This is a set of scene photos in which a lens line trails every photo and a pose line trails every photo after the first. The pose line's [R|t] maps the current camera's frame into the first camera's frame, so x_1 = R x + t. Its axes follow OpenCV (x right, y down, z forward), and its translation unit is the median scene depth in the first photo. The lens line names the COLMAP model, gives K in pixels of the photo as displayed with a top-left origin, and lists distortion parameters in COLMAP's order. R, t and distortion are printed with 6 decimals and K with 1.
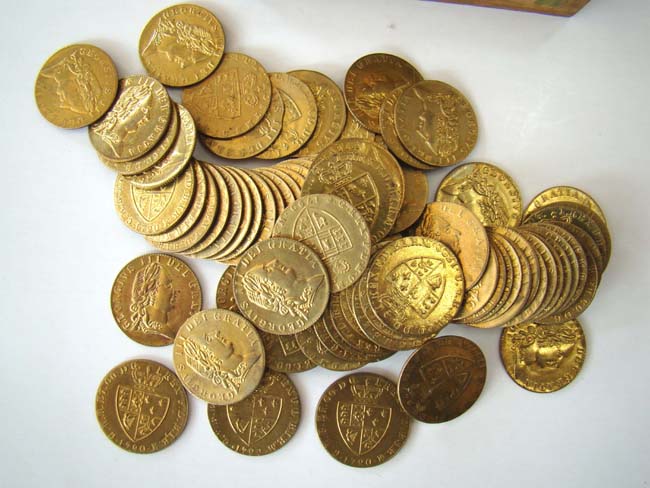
lens RADIAL K [[549.4, 0, 325.0], [0, 549.4, 244.0], [0, 0, 1]] dist [-0.145078, -0.002649]
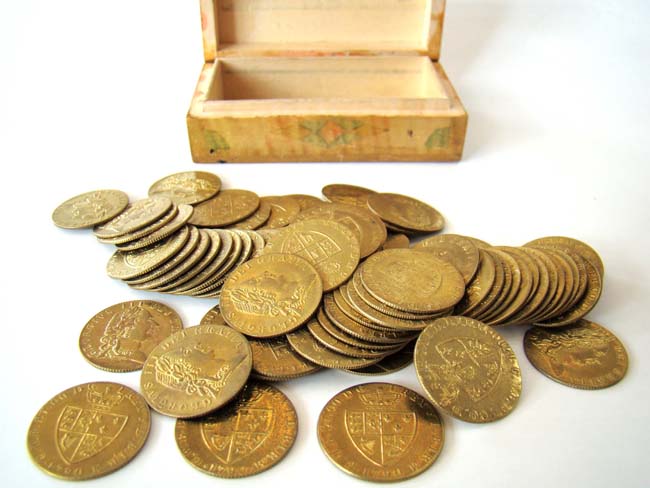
lens RADIAL K [[549.4, 0, 325.0], [0, 549.4, 244.0], [0, 0, 1]] dist [-0.145078, -0.002649]
pose [[0.996710, -0.059401, 0.055148, -0.033581], [0.080794, 0.673587, -0.734679, 0.707219], [0.006493, 0.736717, 0.676170, 0.301633]]
